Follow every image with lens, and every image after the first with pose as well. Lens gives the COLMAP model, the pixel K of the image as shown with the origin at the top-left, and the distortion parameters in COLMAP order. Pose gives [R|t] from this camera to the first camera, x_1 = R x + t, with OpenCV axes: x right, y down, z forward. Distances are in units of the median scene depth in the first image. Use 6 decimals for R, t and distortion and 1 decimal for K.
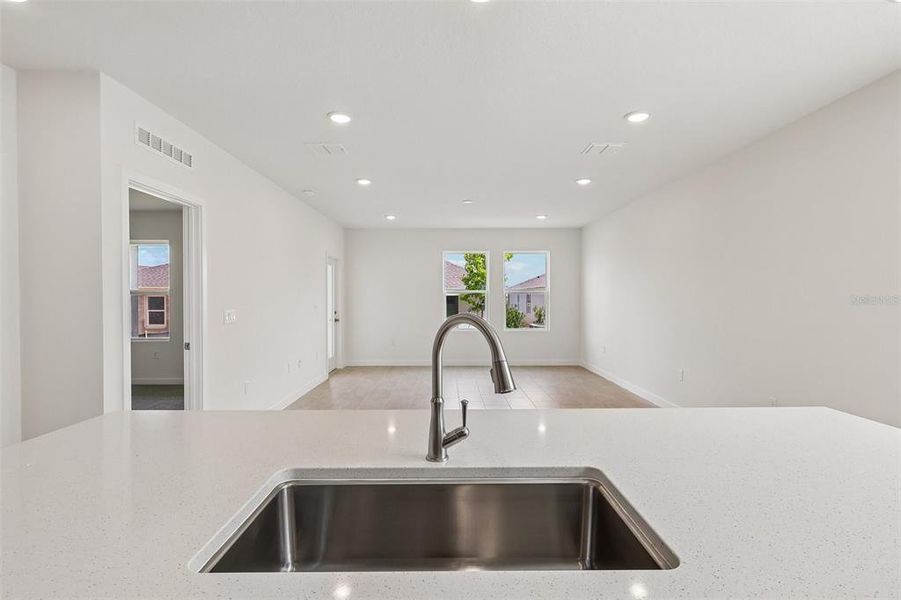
lens RADIAL K [[458.0, 0, 446.8], [0, 458.0, 295.1], [0, 0, 1]] dist [0.002476, 0.000553]
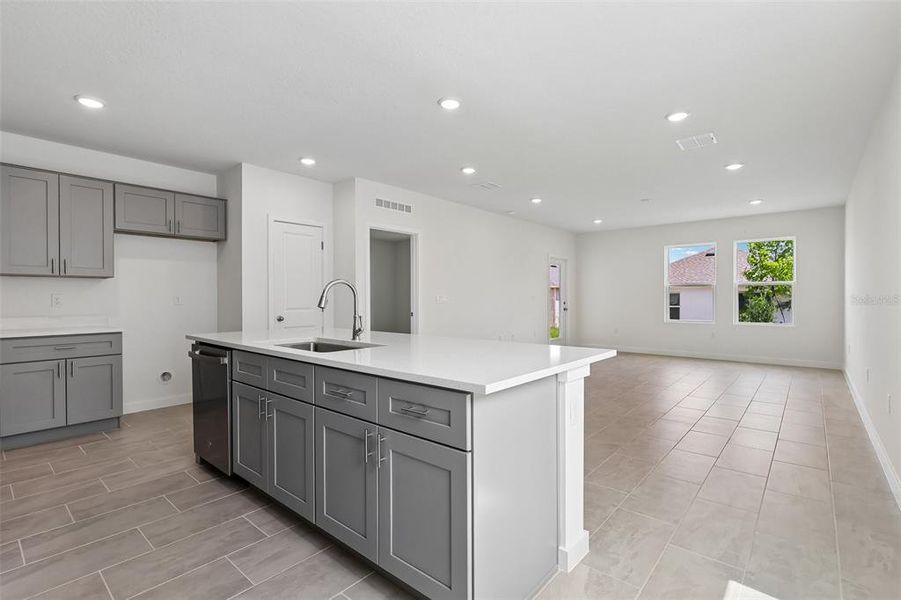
lens RADIAL K [[418.0, 0, 448.8], [0, 418.0, 297.8], [0, 0, 1]] dist [-0.002916, -0.000187]
pose [[0.752549, 0.003306, -0.658528, 0.599282], [0.000837, 0.999982, 0.005977, 0.039335], [0.658536, -0.005049, 0.752532, -0.116020]]
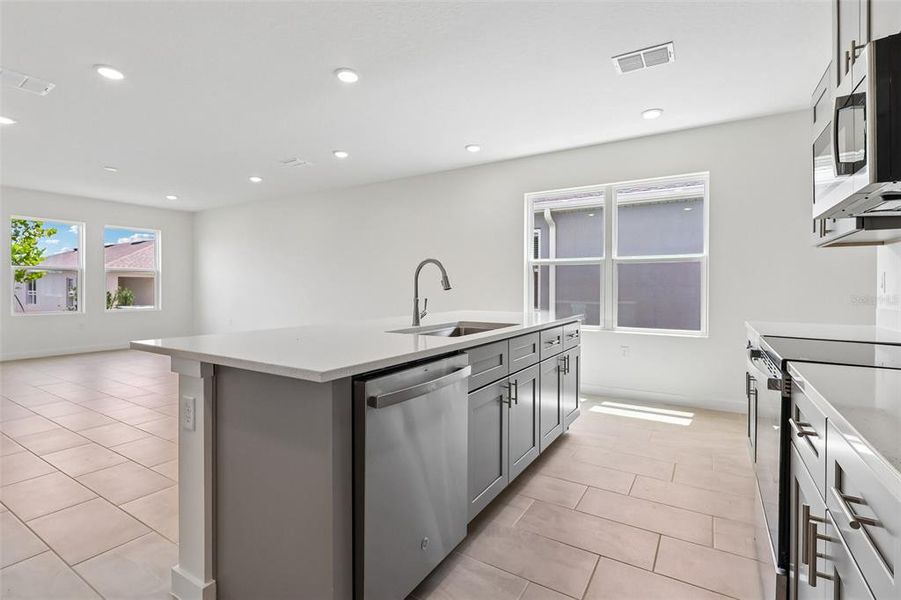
lens RADIAL K [[421.6, 0, 450.5], [0, 421.6, 300.0], [0, 0, 1]] dist [0.000888, -0.000022]
pose [[0.529934, -0.023408, 0.847716, -0.543162], [-0.004123, 0.999536, 0.030178, 0.057053], [-0.848029, -0.019487, 0.529592, -0.069888]]
